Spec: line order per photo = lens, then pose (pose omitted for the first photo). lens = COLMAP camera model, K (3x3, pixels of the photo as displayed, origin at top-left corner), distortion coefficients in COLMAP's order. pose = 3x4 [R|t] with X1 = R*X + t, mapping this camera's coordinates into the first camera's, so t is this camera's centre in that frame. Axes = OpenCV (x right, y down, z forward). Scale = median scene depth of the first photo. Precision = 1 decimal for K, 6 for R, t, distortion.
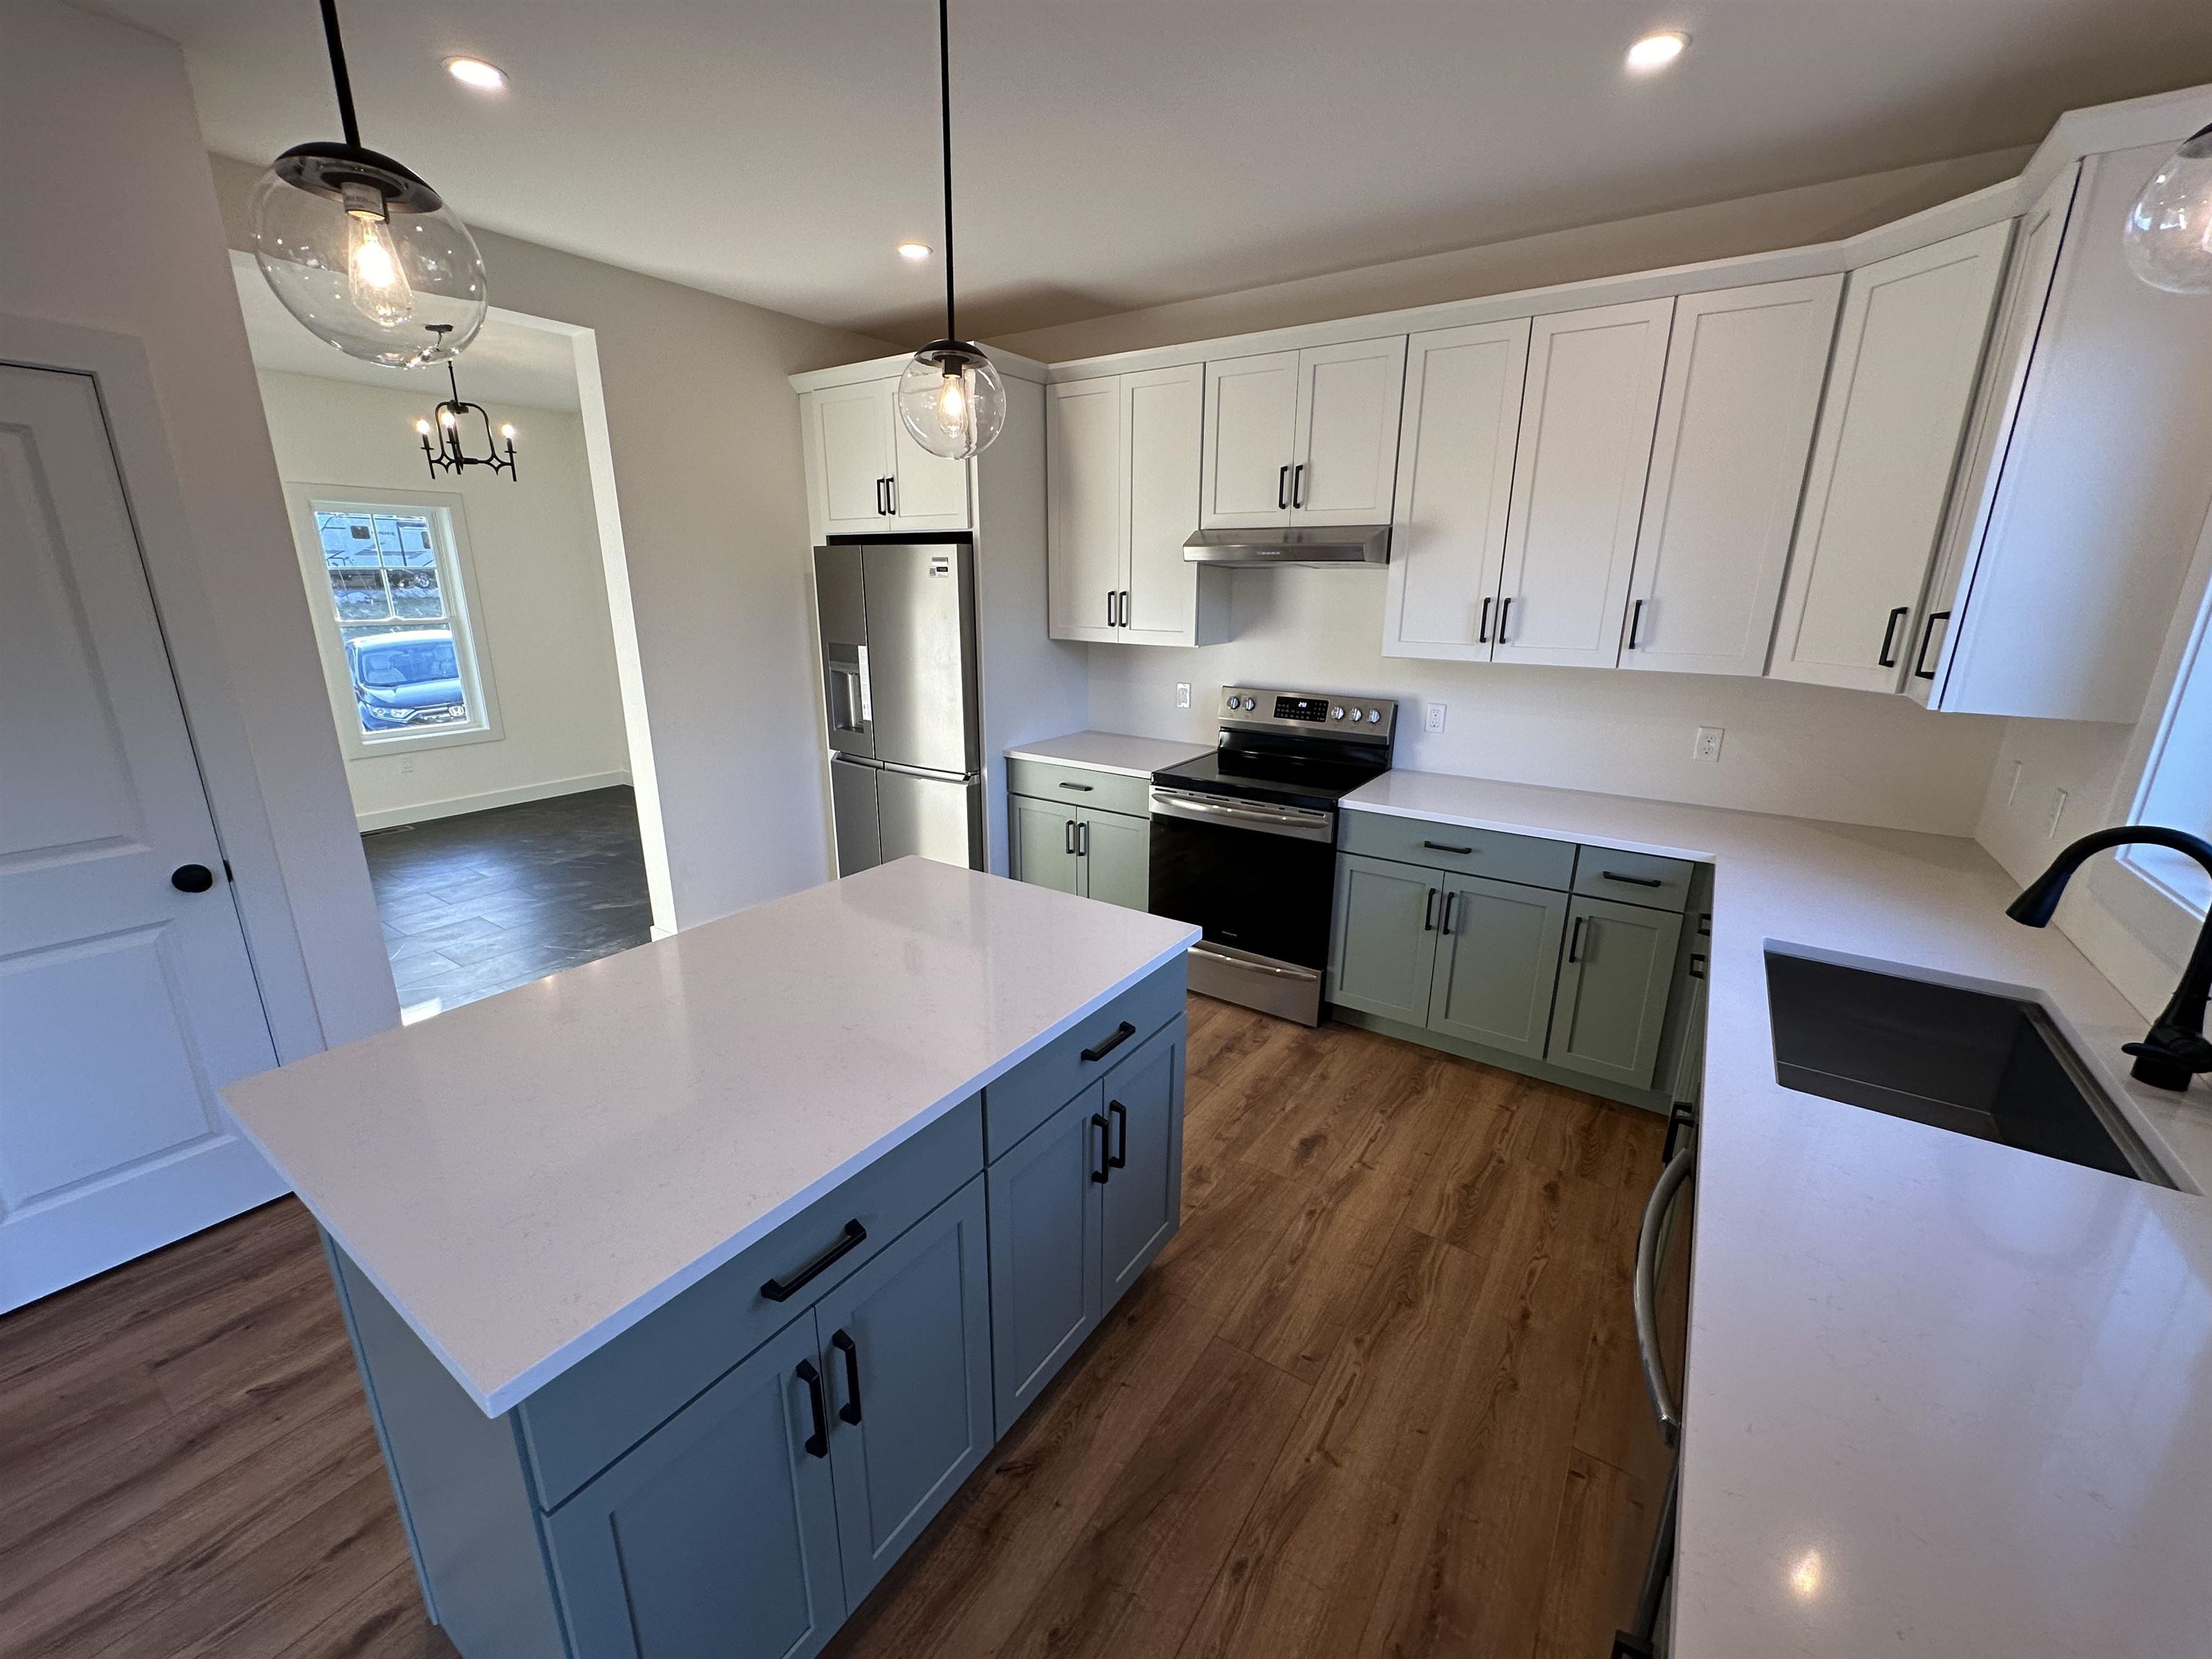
lens RADIAL K [[880.5, 0, 1115.6], [0, 880.5, 828.9], [0, 0, 1]] dist [-0.002663, 0.001133]
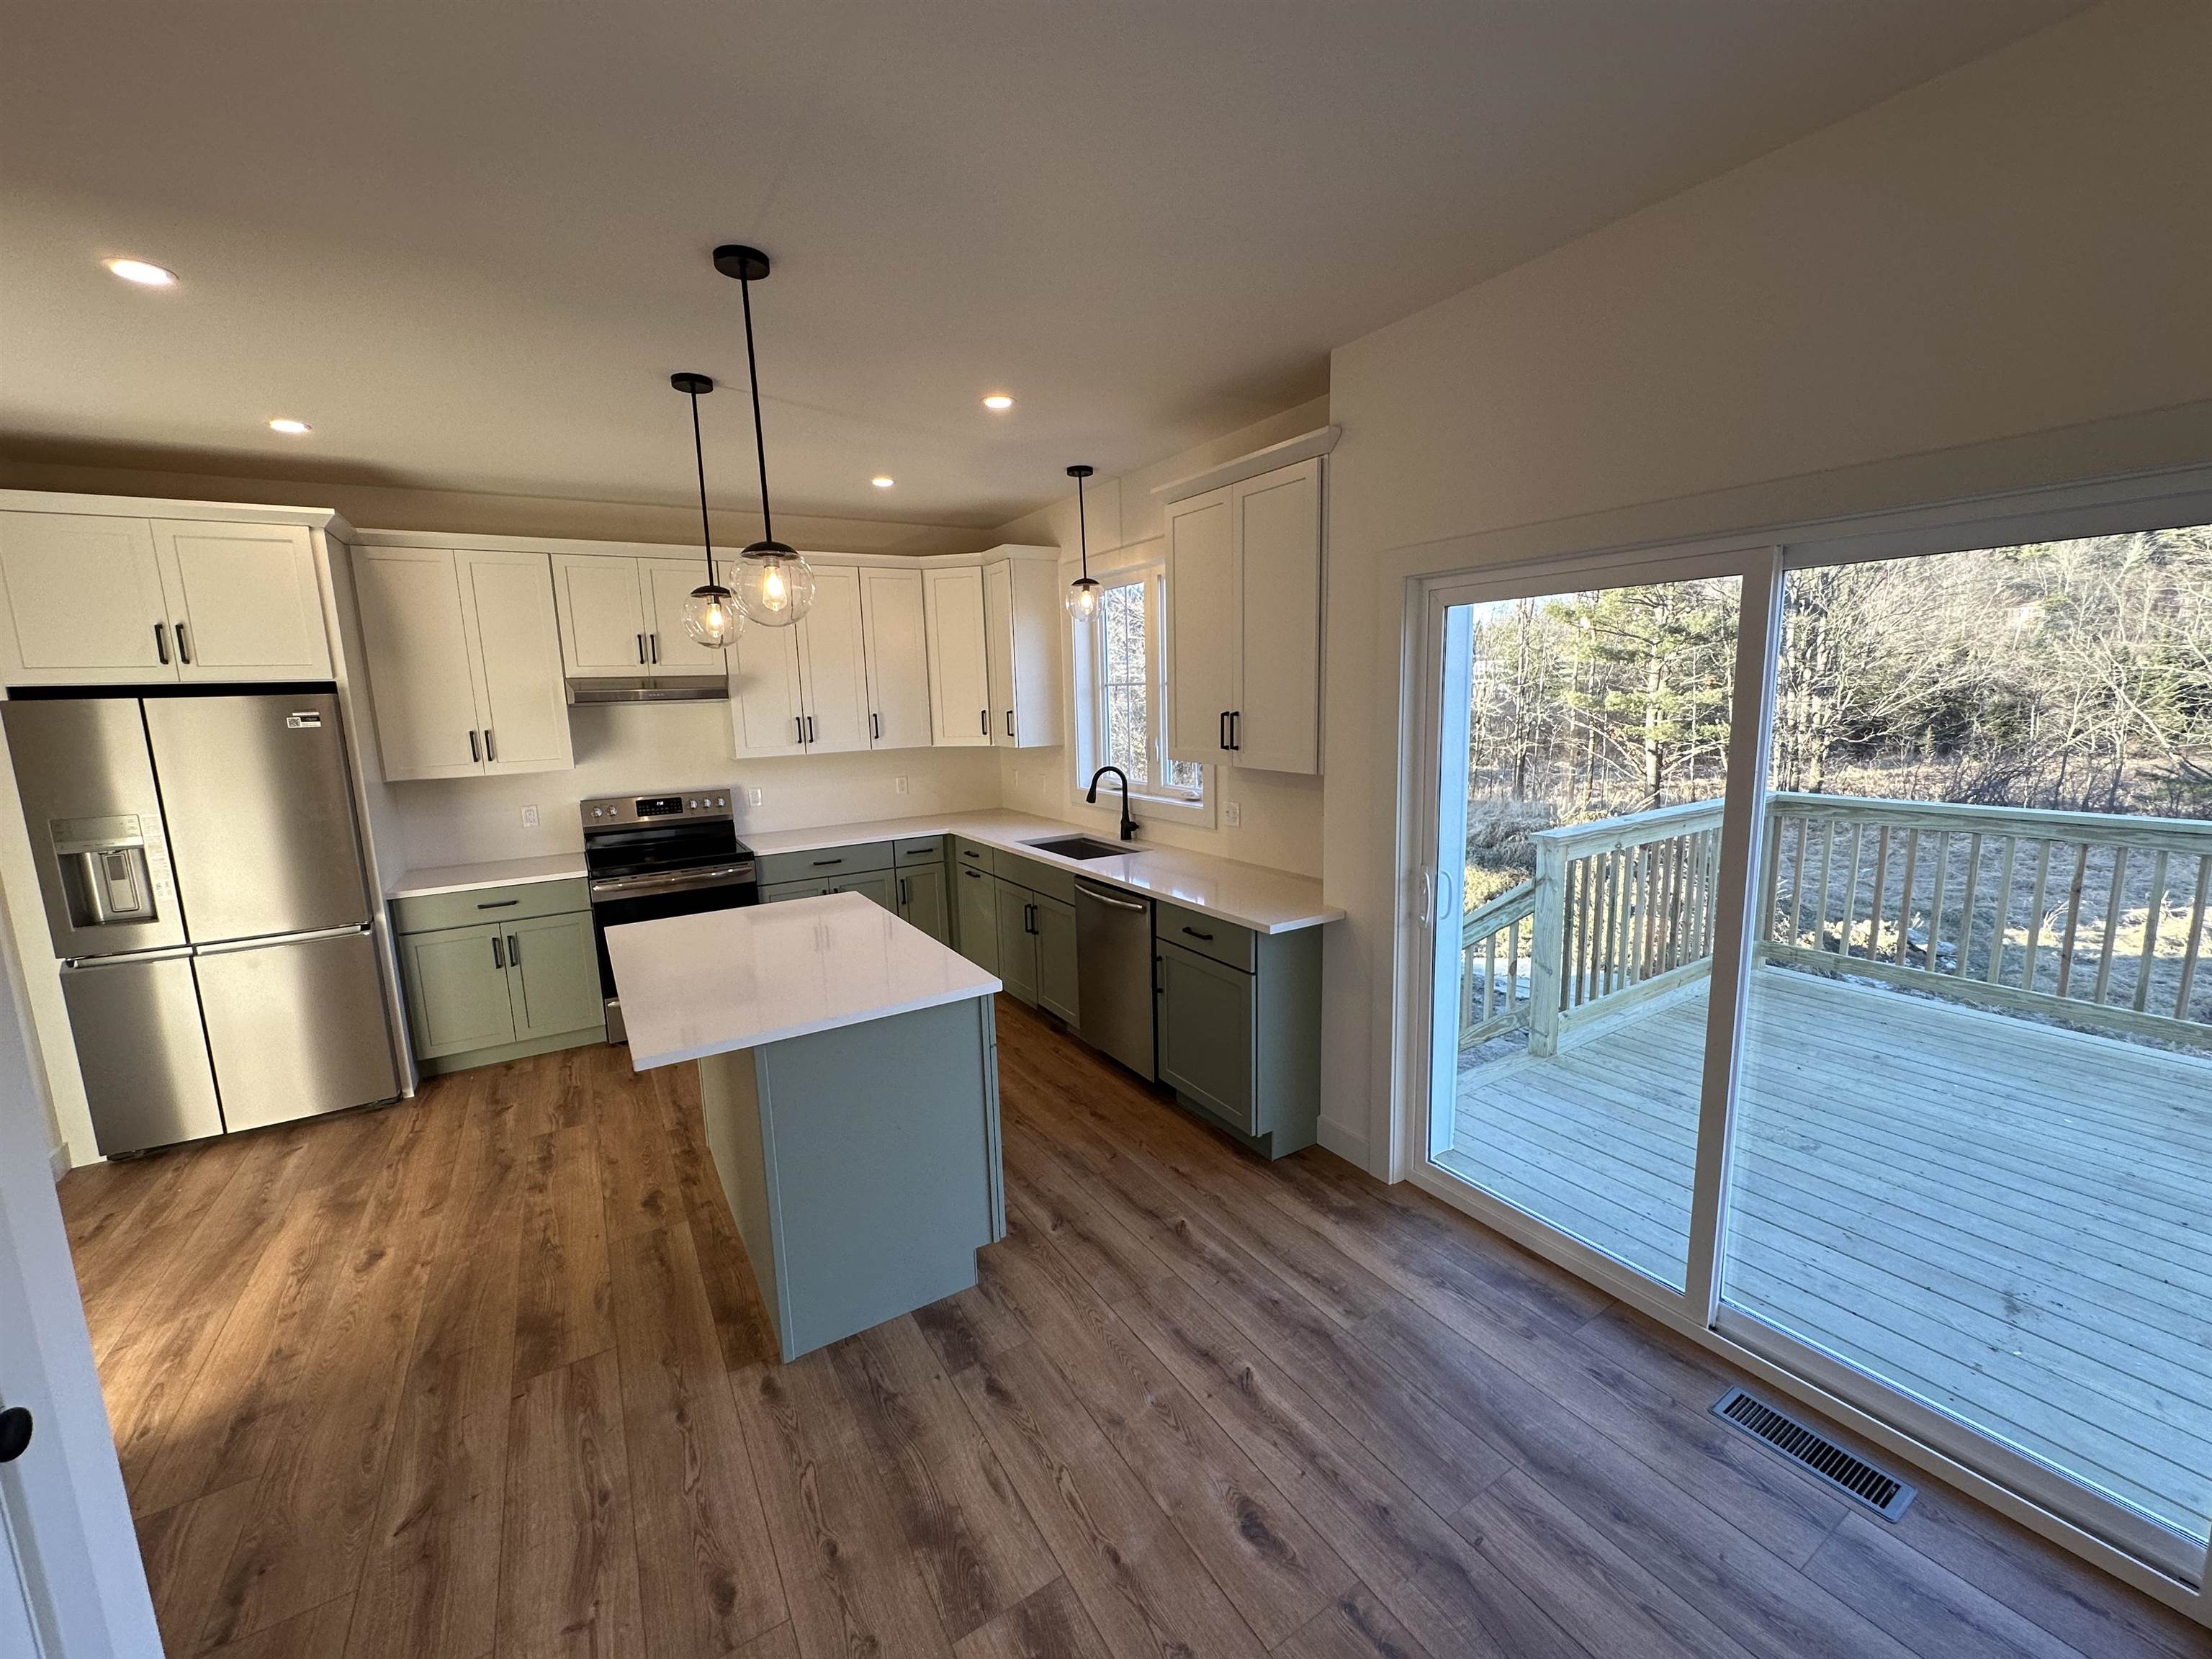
lens RADIAL K [[880.5, 0, 1102.1], [0, 880.5, 826.9], [0, 0, 1]] dist [-0.002663, 0.001133]
pose [[0.415236, -0.160536, 0.895437, -0.911953], [0.282458, 0.958410, 0.040843, 0.036270], [-0.864752, 0.235964, 0.443311, -0.210046]]
